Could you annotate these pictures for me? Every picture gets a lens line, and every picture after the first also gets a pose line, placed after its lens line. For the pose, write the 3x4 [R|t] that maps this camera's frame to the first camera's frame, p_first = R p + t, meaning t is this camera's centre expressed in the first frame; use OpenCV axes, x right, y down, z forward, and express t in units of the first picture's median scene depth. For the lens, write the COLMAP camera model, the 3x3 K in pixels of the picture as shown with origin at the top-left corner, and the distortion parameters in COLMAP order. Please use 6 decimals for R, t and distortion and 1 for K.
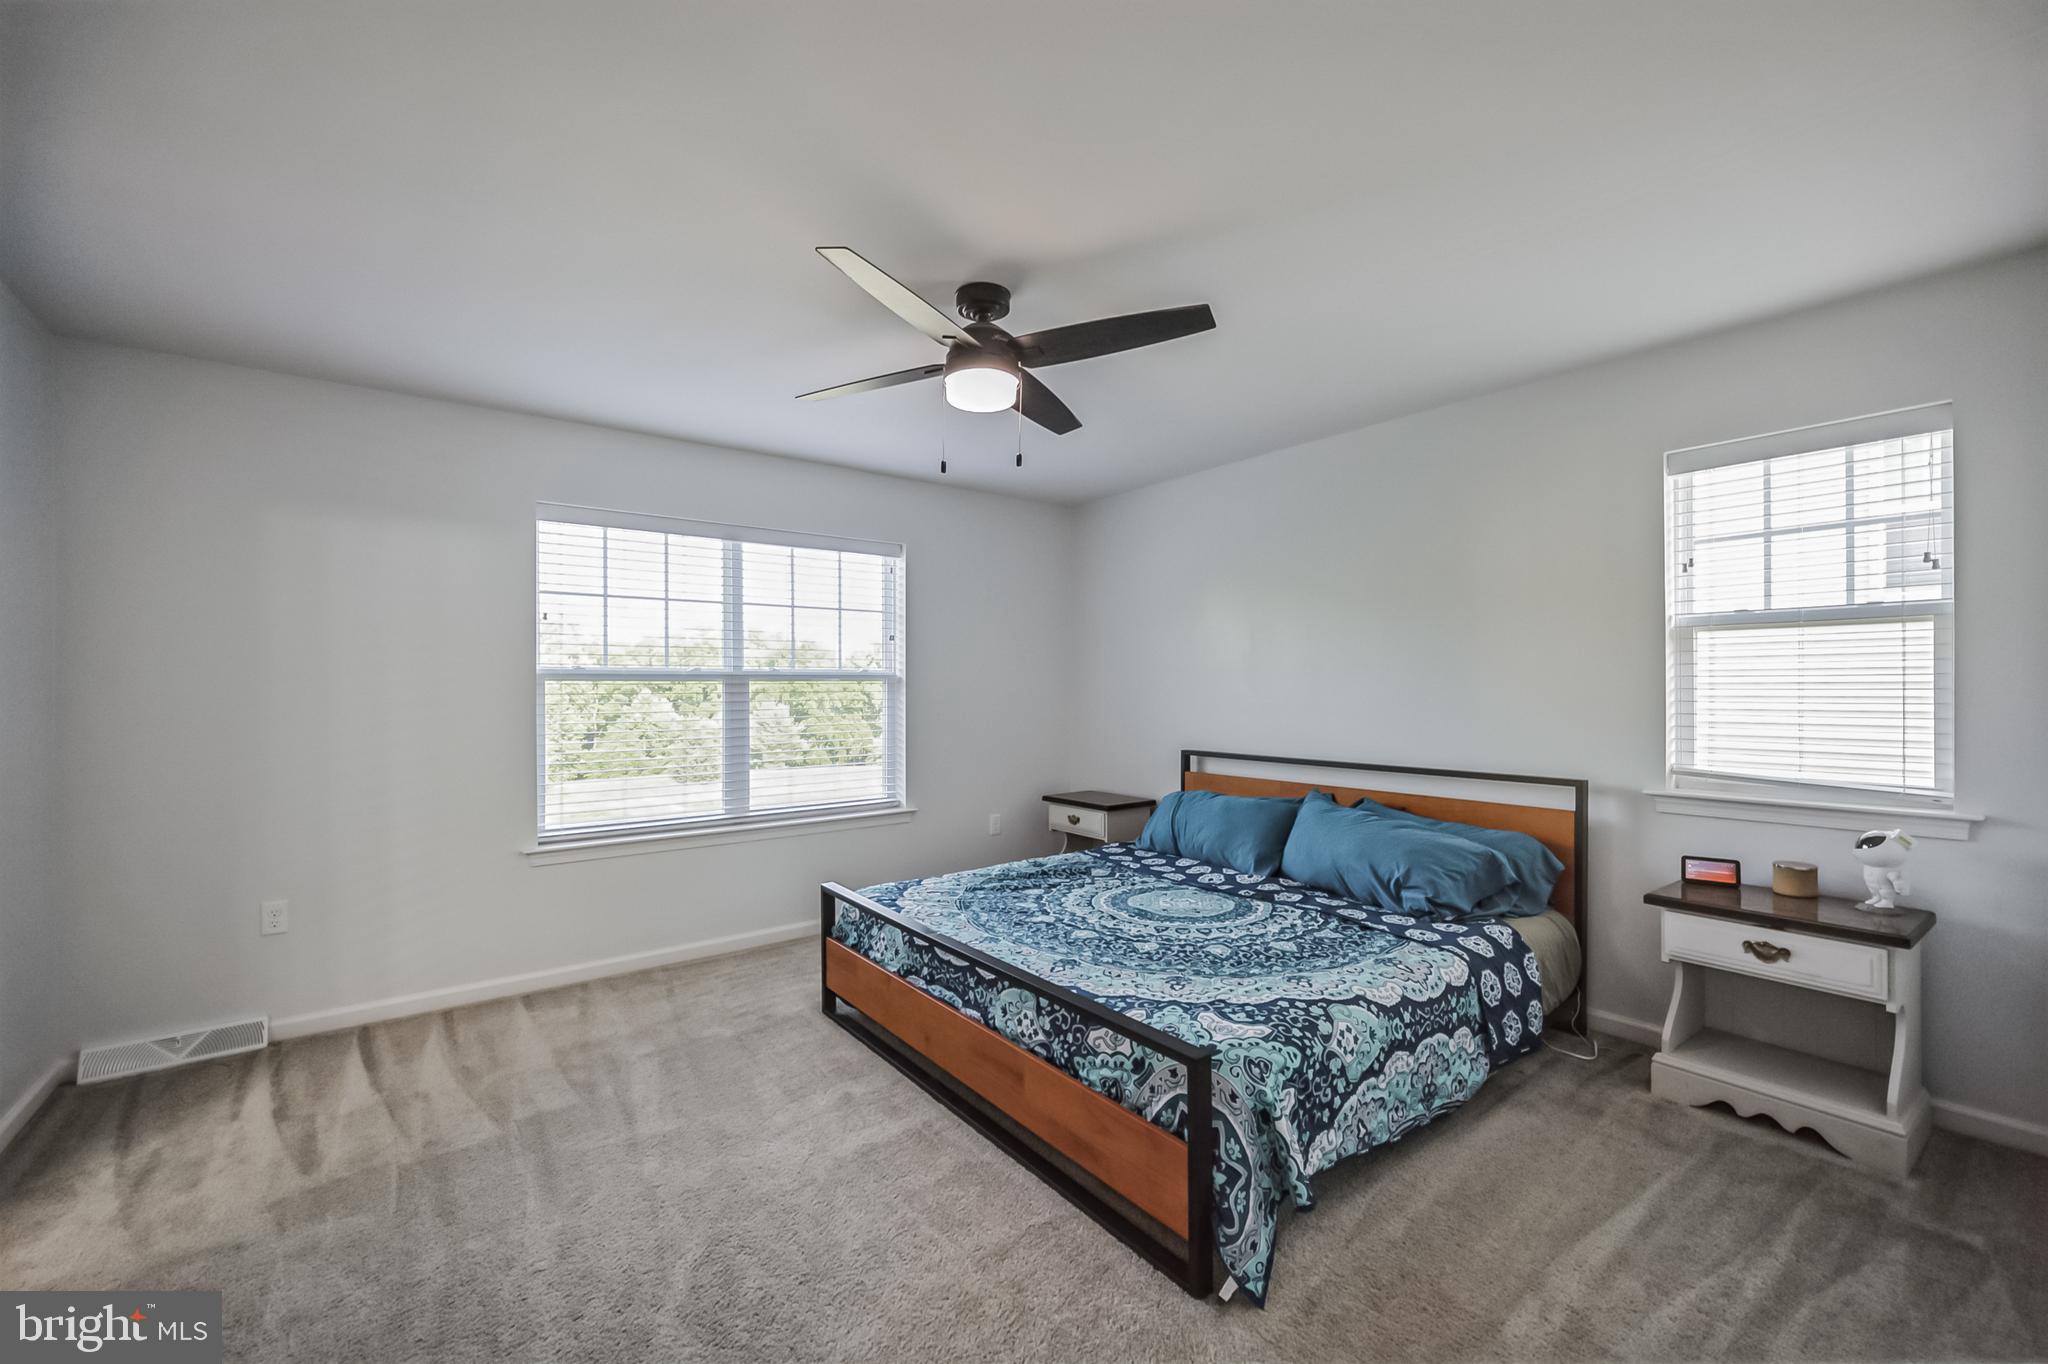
lens RADIAL K [[834.3, 0, 1020.0], [0, 834.3, 677.2], [0, 0, 1]] dist [-0.002223, -0.000164]
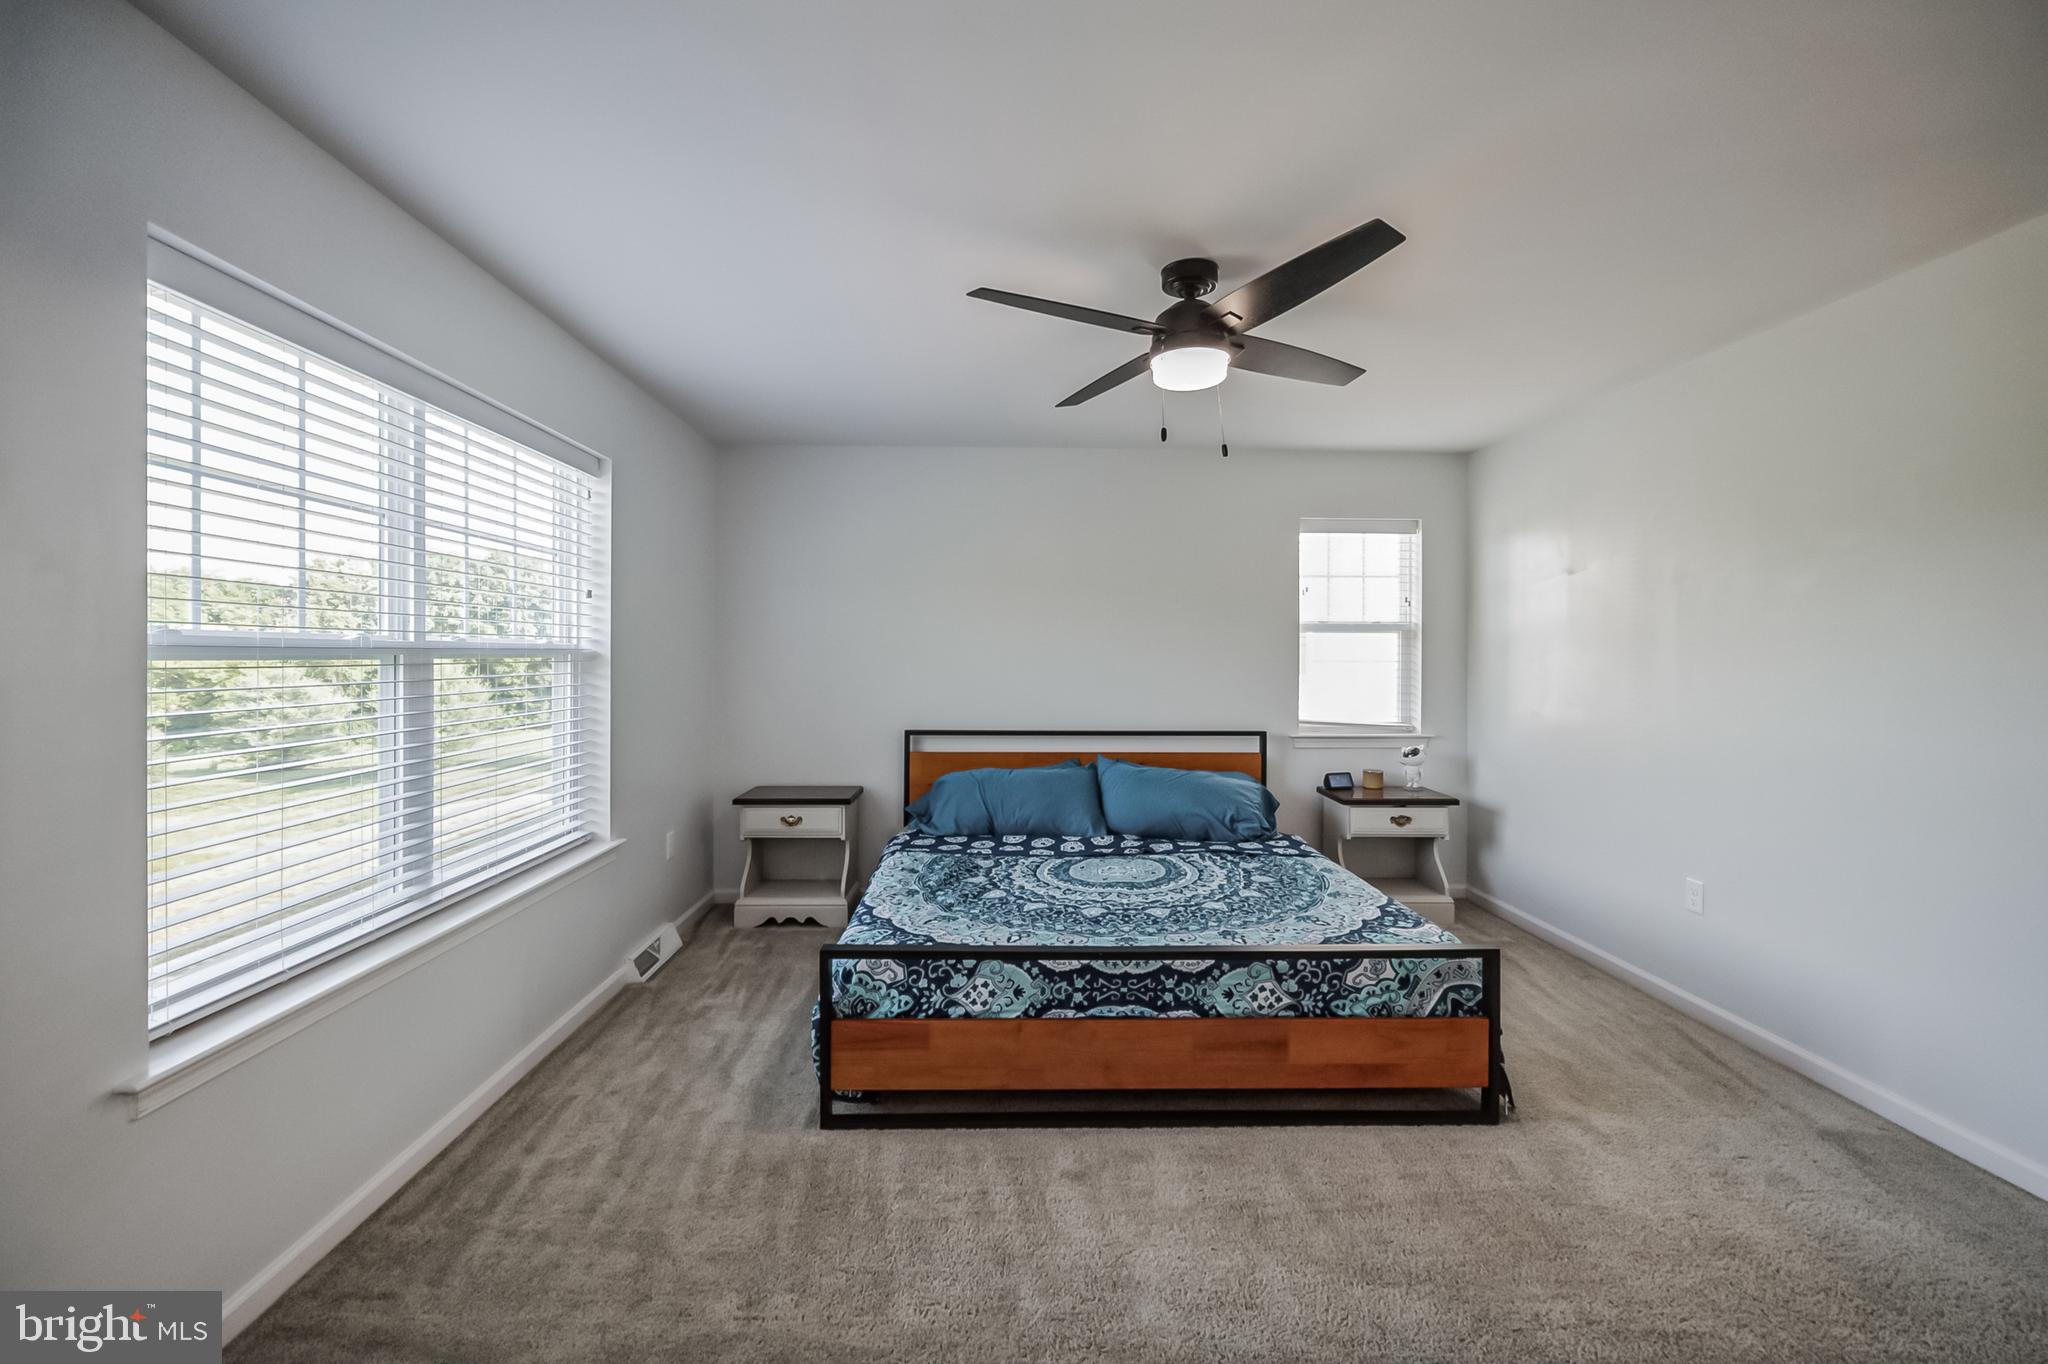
lens RADIAL K [[843.2, 0, 1030.2], [0, 843.2, 657.6], [0, 0, 1]] dist [-0.002481, -0.000327]
pose [[0.574843, 0.005205, 0.818247, -0.961271], [-0.017571, 0.999828, 0.005984, -0.009585], [-0.818075, -0.017817, 0.574836, 0.597407]]
